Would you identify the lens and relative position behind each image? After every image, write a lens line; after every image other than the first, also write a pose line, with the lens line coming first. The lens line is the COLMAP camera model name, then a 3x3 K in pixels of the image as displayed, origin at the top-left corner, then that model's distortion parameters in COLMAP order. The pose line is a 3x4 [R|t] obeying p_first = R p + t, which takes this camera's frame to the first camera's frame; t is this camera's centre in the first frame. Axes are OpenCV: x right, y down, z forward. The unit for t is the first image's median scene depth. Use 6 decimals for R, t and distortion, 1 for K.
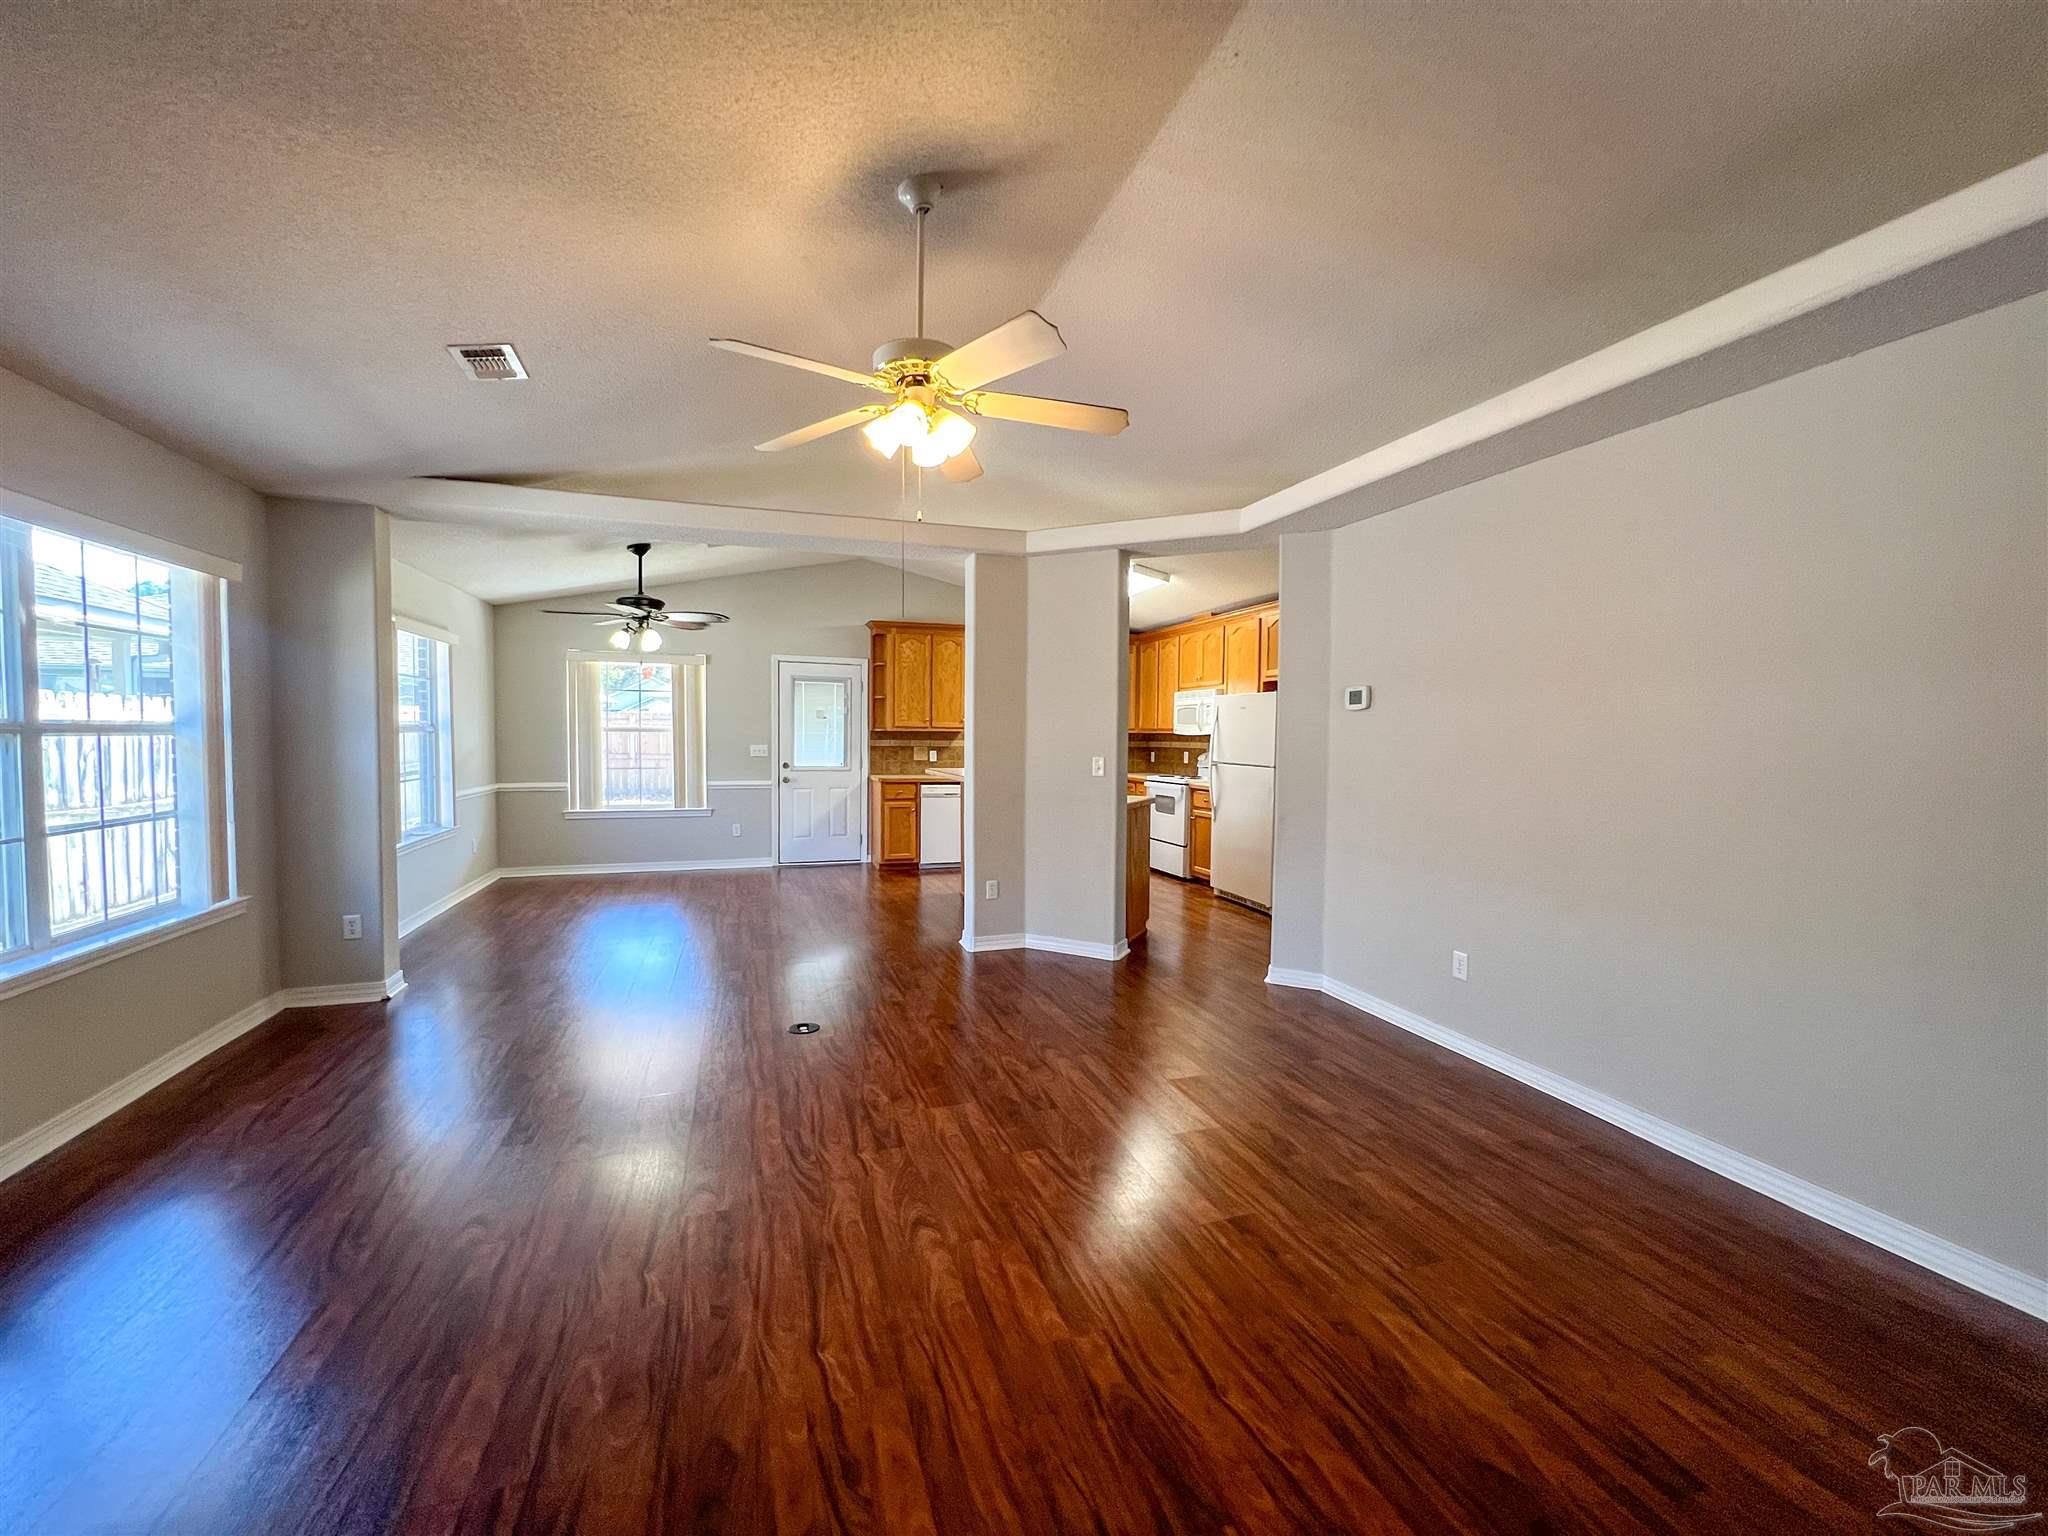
lens RADIAL K [[812.0, 0, 1028.3], [0, 812.0, 768.8], [0, 0, 1]] dist [-0.007263, 0.000072]
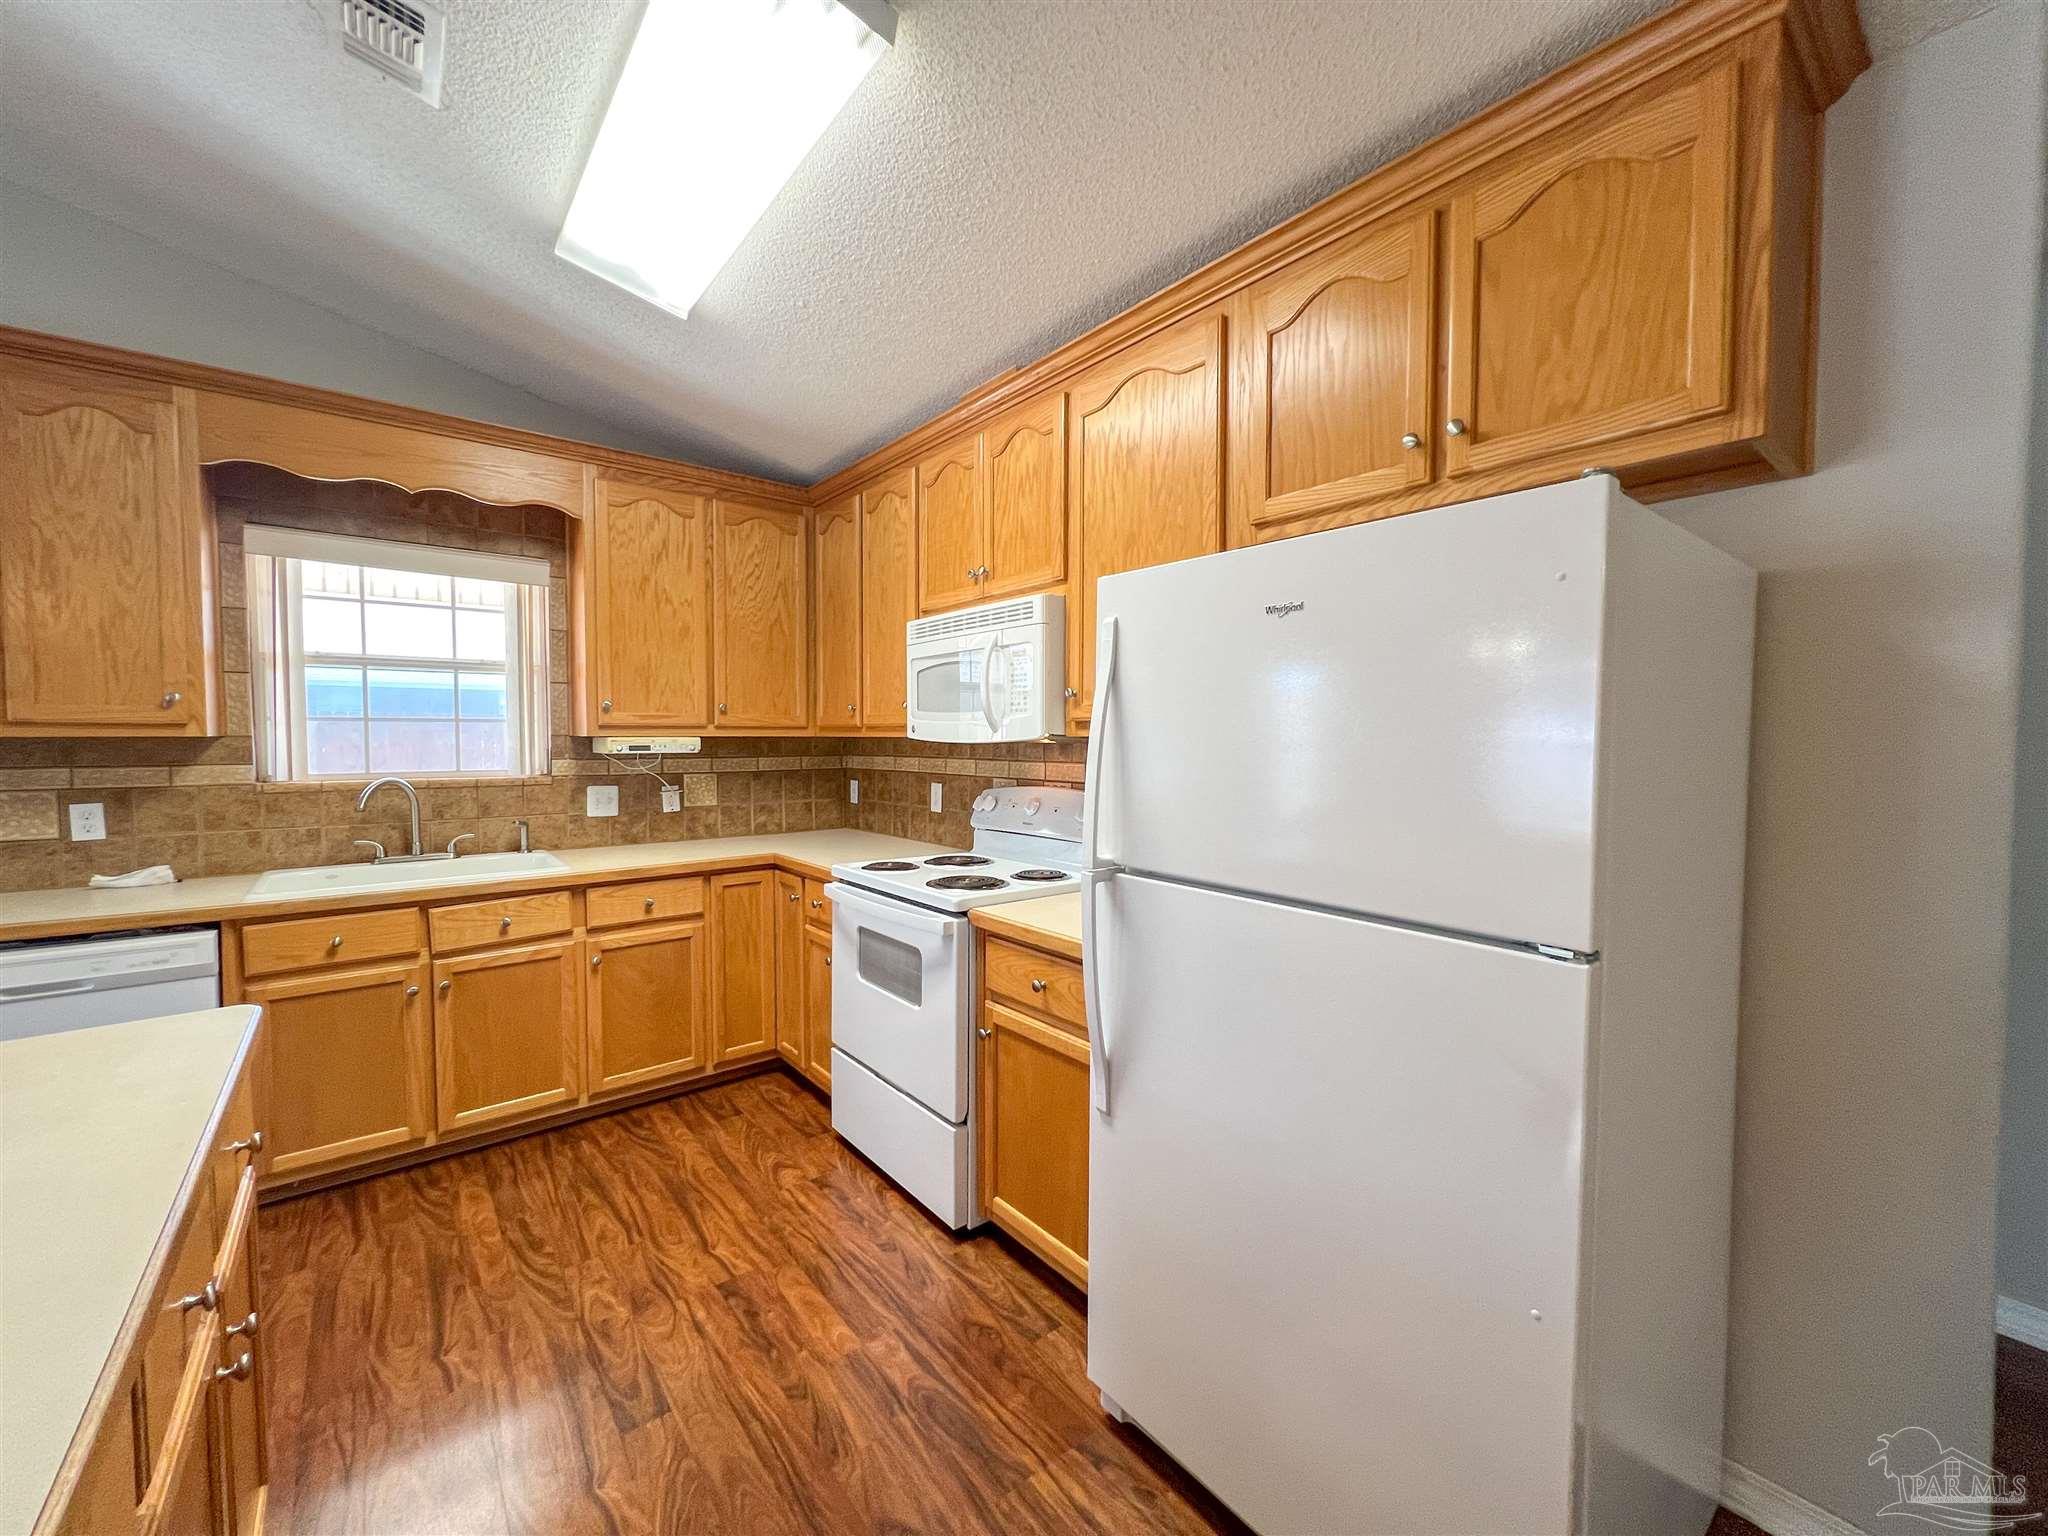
lens RADIAL K [[821.6, 0, 1022.1], [0, 821.6, 765.6], [0, 0, 1]] dist [-0.001120, 0.000408]
pose [[0.943103, -0.020359, 0.331878, 0.111714], [0.021847, 0.999761, -0.000754, -0.031295], [-0.331783, 0.007961, 0.943322, 0.671637]]
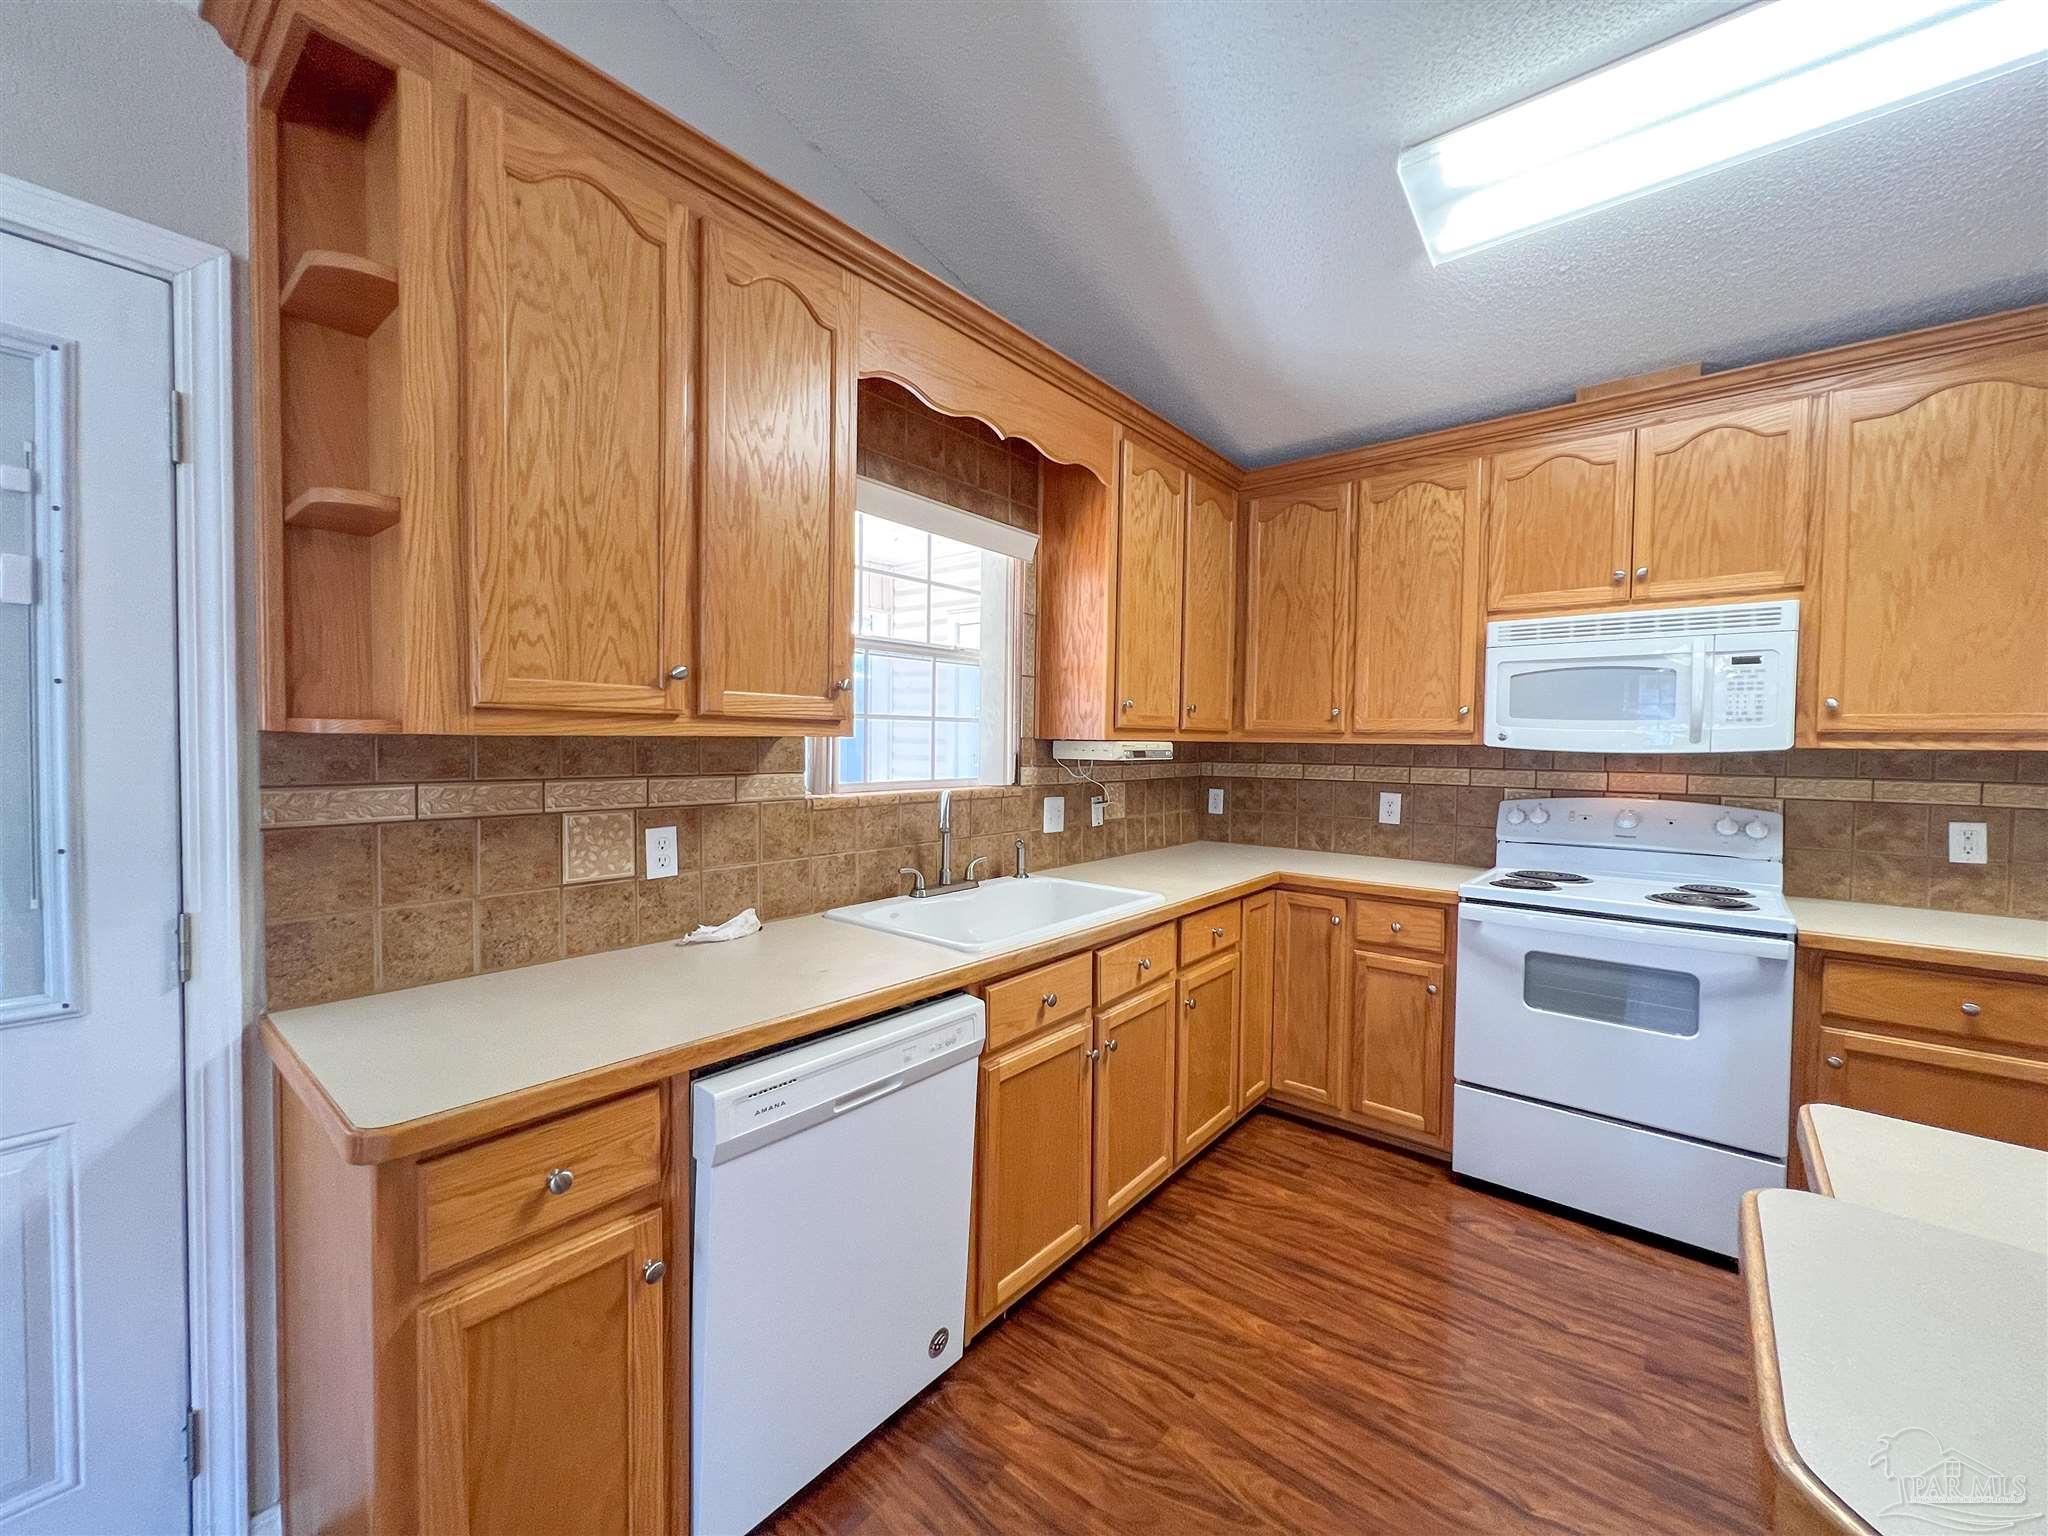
lens RADIAL K [[821.6, 0, 1022.1], [0, 821.6, 765.6], [0, 0, 1]] dist [-0.001120, 0.000408]
pose [[0.853903, -0.015215, 0.520210, -0.162683], [0.017535, 0.999846, 0.000460, -0.040561], [-0.520137, 0.008729, 0.854038, 0.845027]]
